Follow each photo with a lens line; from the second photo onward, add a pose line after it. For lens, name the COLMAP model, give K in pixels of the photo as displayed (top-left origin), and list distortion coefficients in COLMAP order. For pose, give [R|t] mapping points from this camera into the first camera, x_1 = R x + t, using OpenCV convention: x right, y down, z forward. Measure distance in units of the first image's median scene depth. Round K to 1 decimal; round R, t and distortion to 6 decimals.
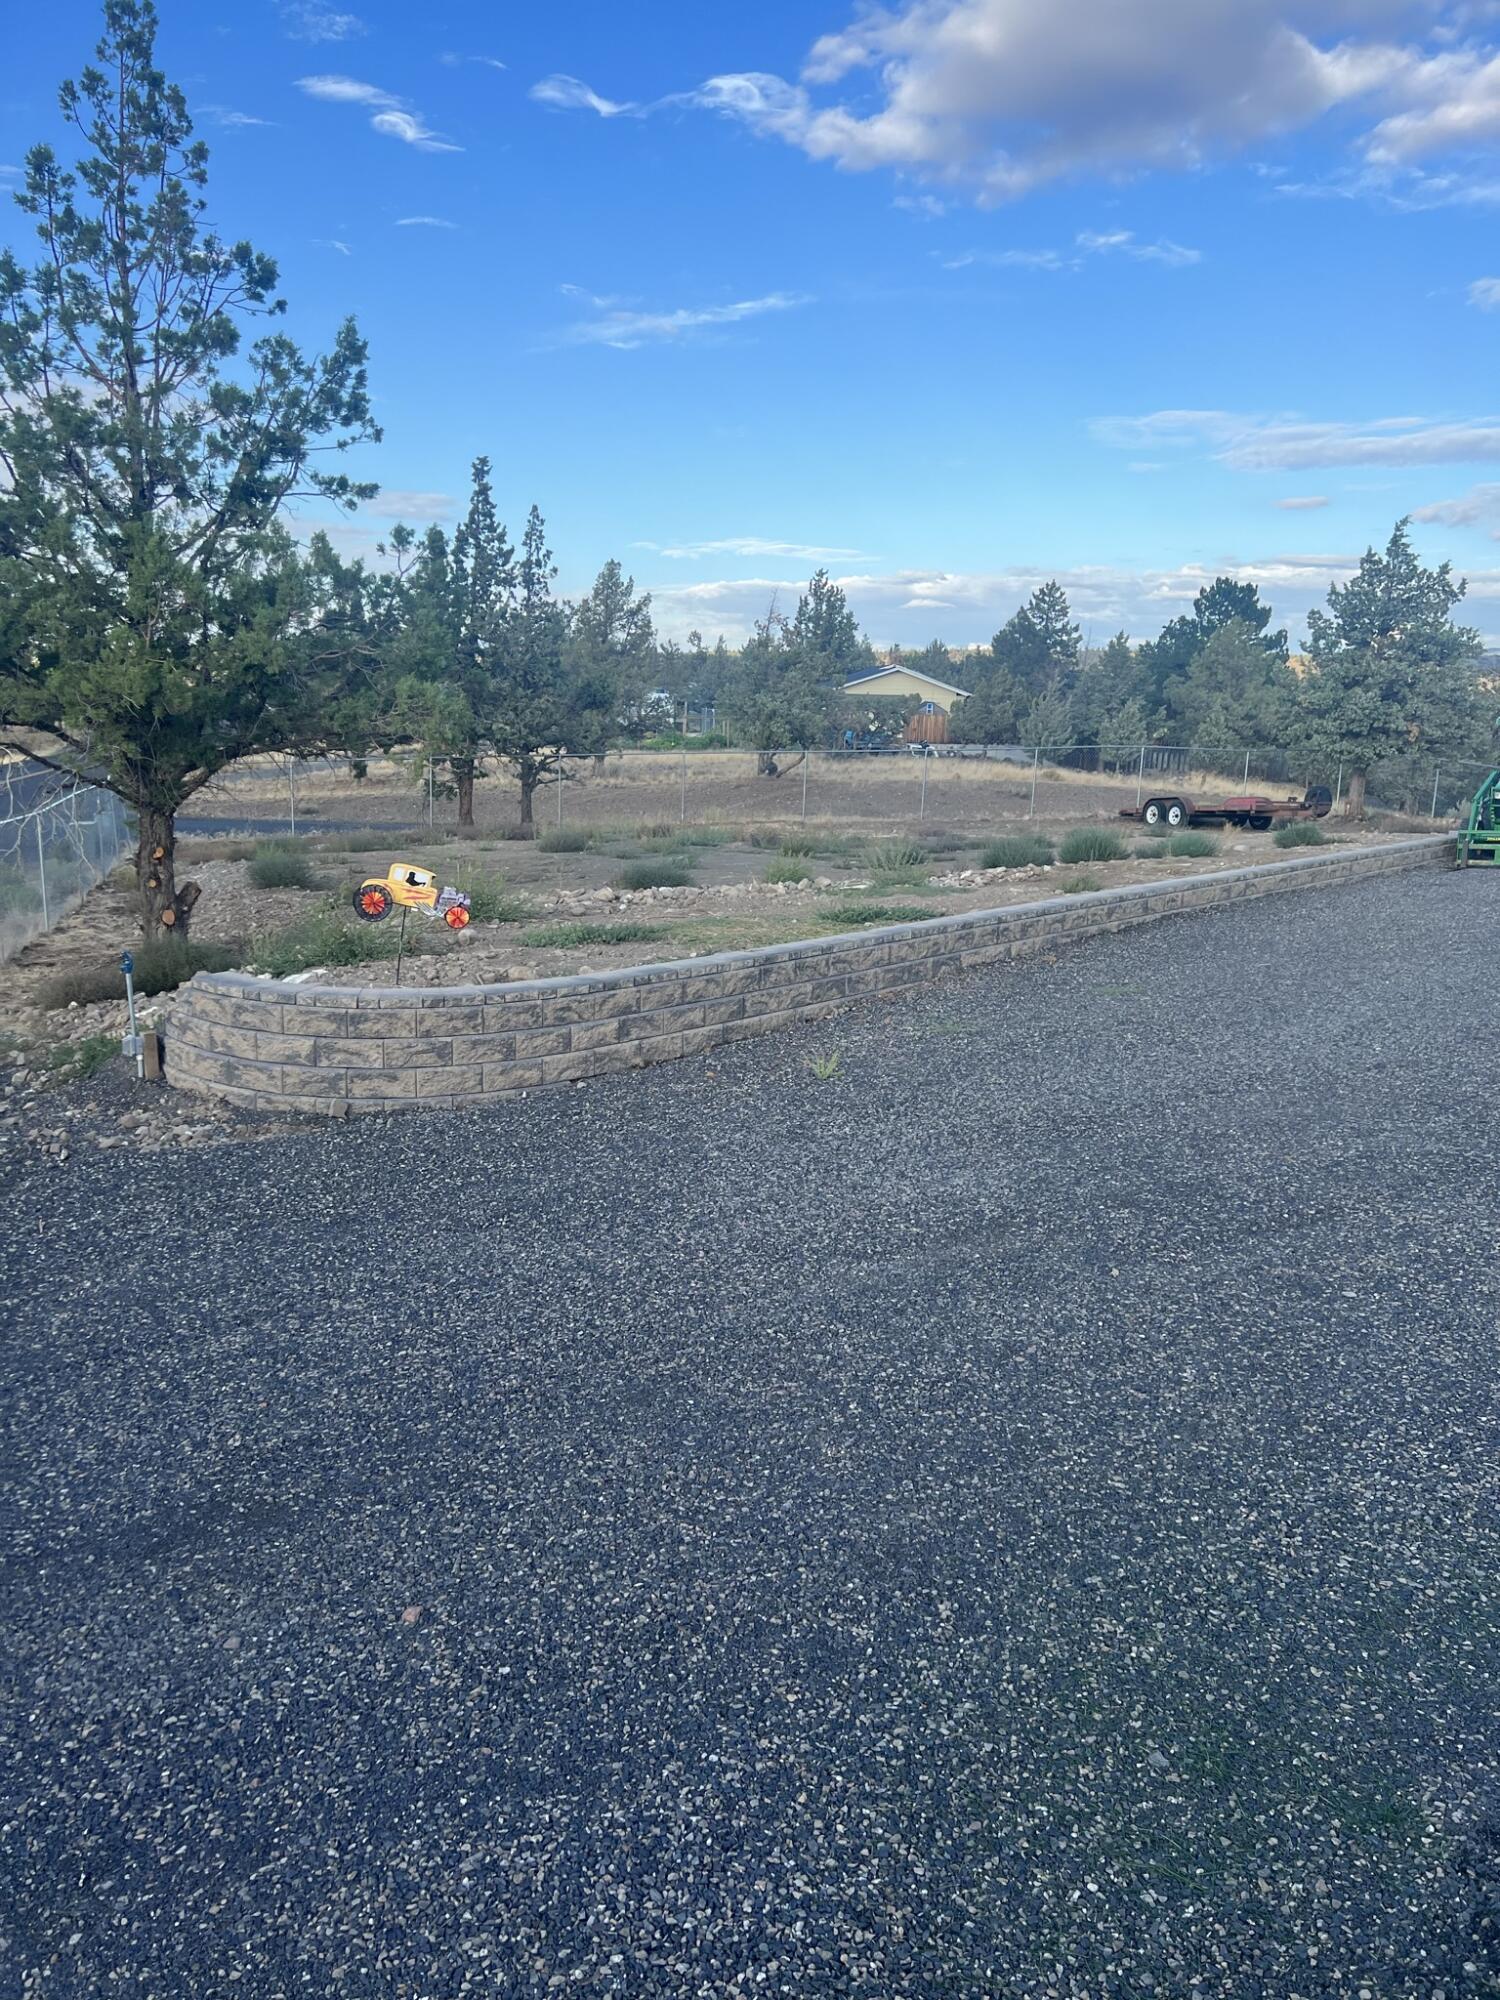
lens RADIAL K [[1516.2, 0, 742.2], [0, 1516.2, 1013.1], [0, 0, 1]] dist [0.052964, -0.057523]
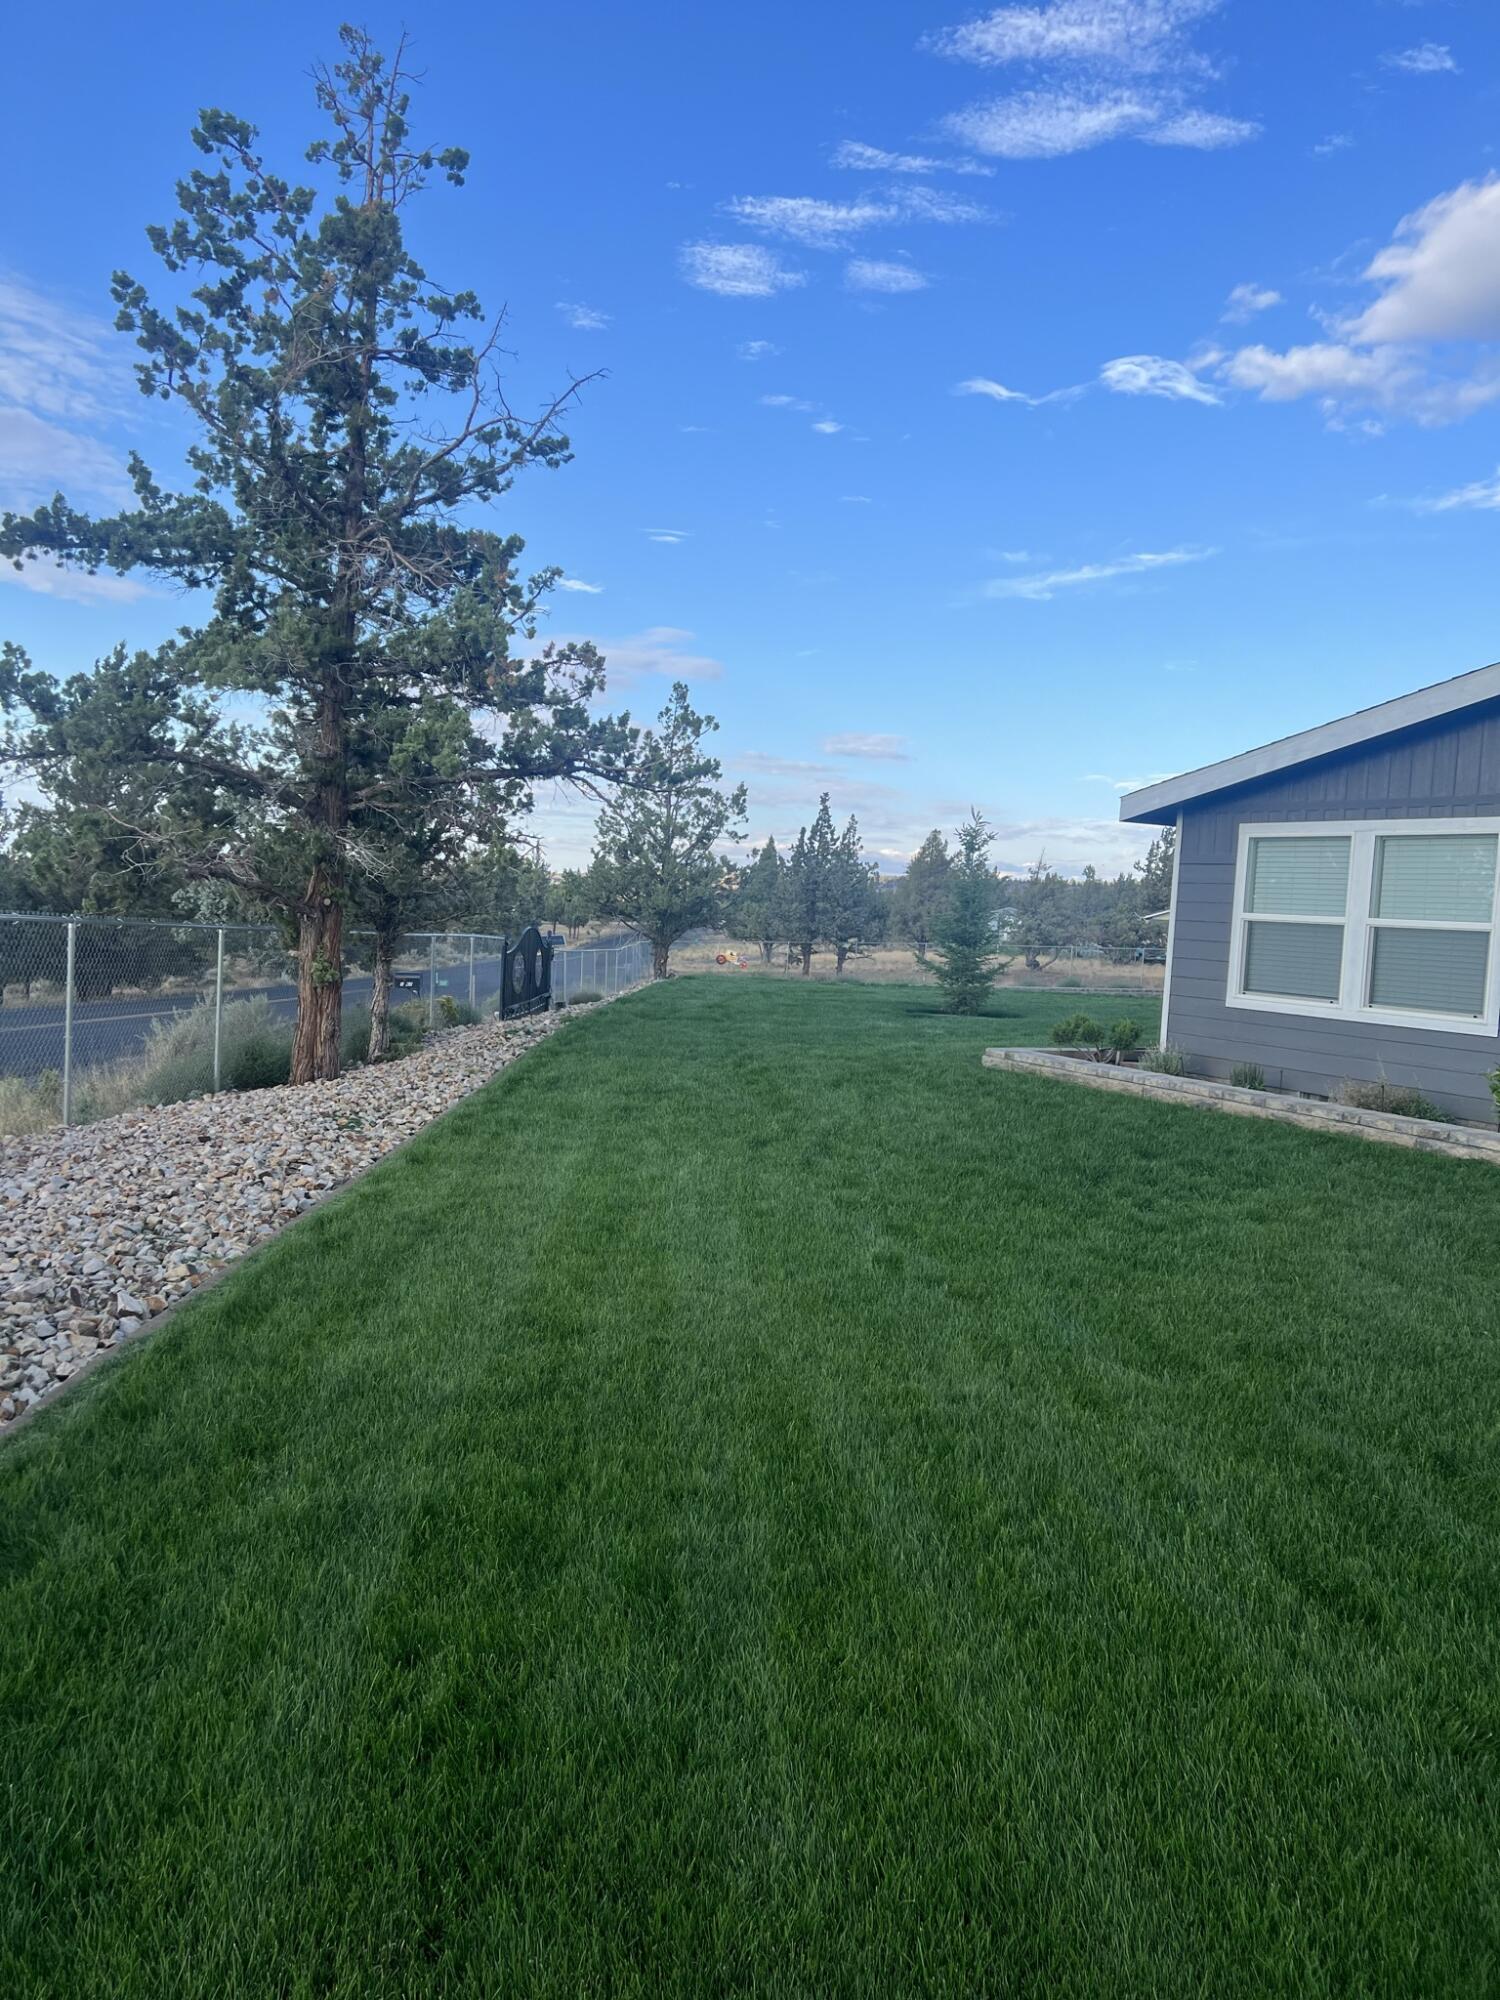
lens RADIAL K [[1516.2, 0, 742.2], [0, 1516.2, 1013.1], [0, 0, 1]] dist [0.052964, -0.057523]
pose [[0.958257, 0.043488, -0.282580, 0.556772], [-0.083716, 0.987724, -0.131879, 0.349652], [0.273376, 0.150031, 0.950135, -1.613015]]
